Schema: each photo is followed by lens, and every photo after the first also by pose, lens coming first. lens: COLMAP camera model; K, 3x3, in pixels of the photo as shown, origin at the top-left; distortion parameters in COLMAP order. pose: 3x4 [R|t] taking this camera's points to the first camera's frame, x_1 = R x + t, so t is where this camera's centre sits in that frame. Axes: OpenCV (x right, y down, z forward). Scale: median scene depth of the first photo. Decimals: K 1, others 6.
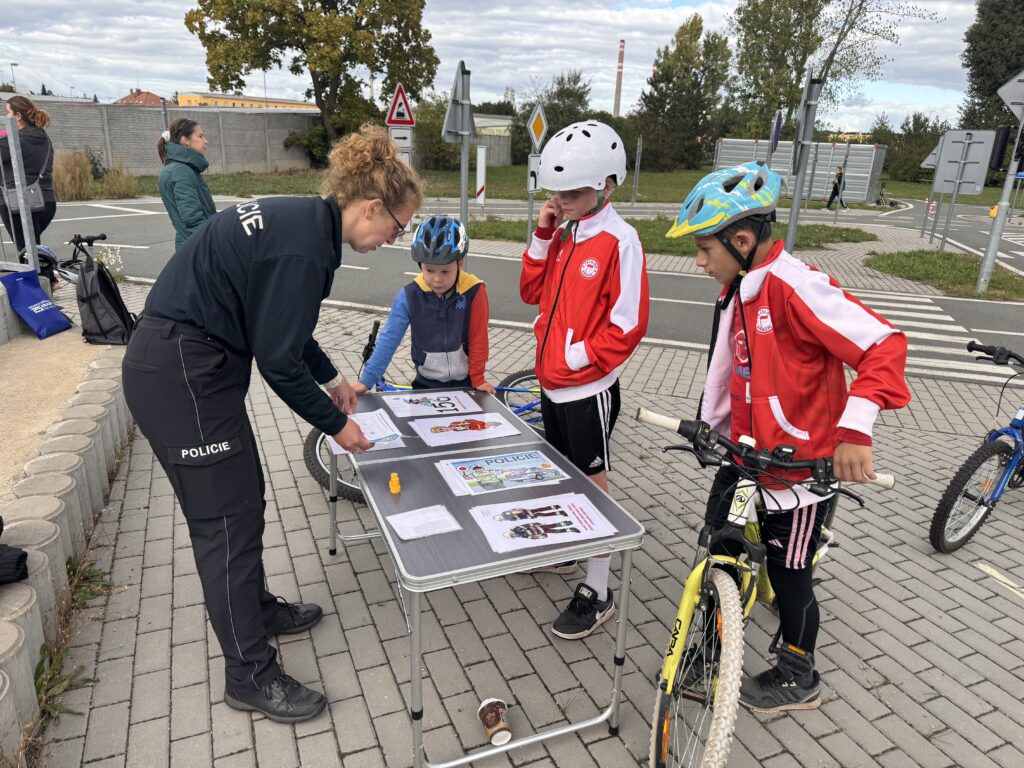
lens RADIAL K [[717.1, 0, 507.8], [0, 717.1, 402.2], [0, 0, 1]] dist [0.000071, -0.006501]
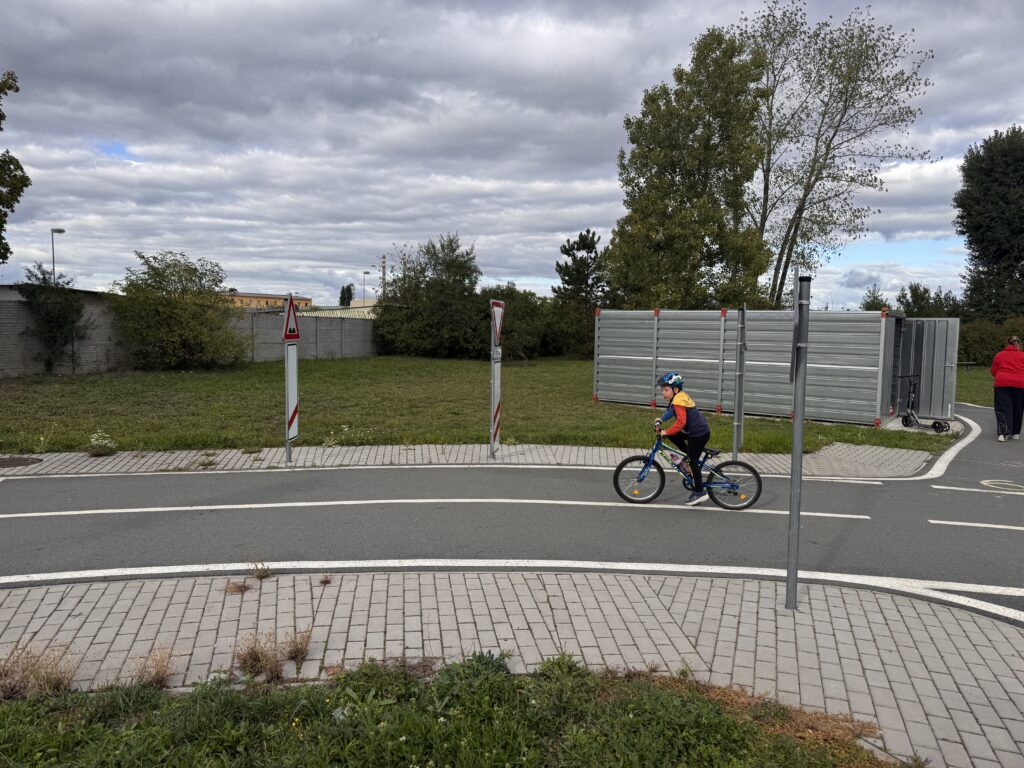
lens RADIAL K [[710.8, 0, 512.0], [0, 710.8, 389.5], [0, 0, 1]] dist [0.056687, -0.058477]
pose [[0.999671, -0.024176, -0.008567, 0.142935], [0.021087, 0.964814, -0.262086, -0.099574], [0.014602, 0.261819, 0.965007, 0.292291]]
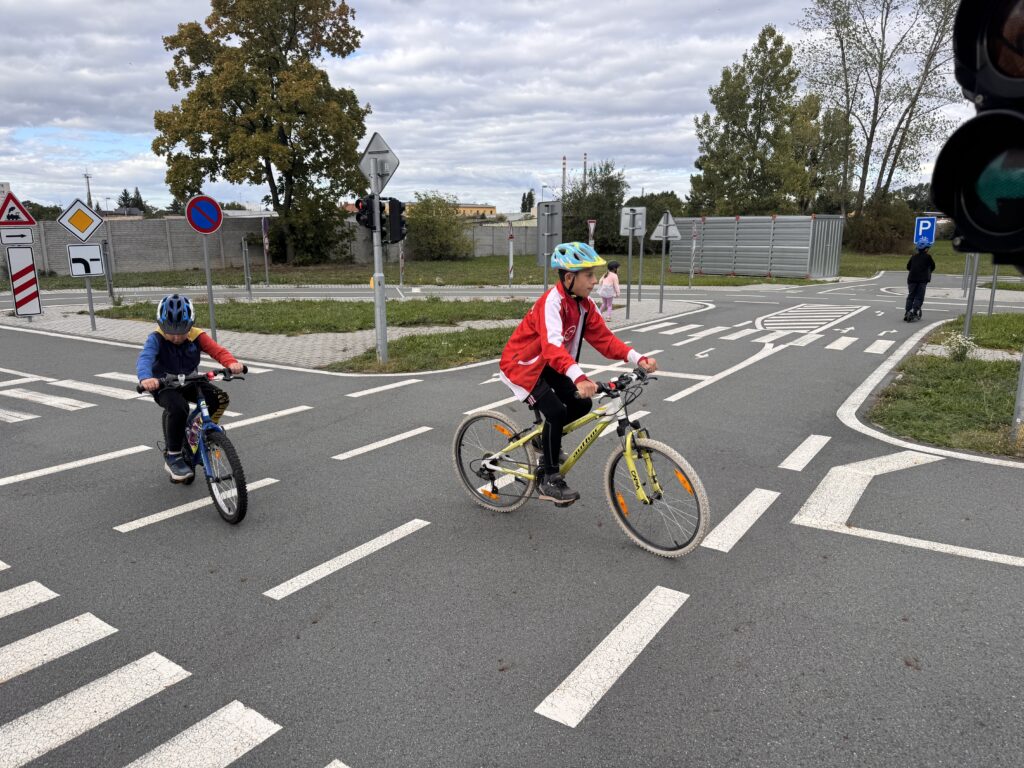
lens RADIAL K [[710.8, 0, 512.0], [0, 710.8, 389.5], [0, 0, 1]] dist [0.056687, -0.058477]
pose [[0.966600, 0.006163, -0.256214, 0.206840], [-0.040878, 0.990620, -0.130390, -0.001223], [0.253007, 0.136508, 0.957785, 0.028341]]
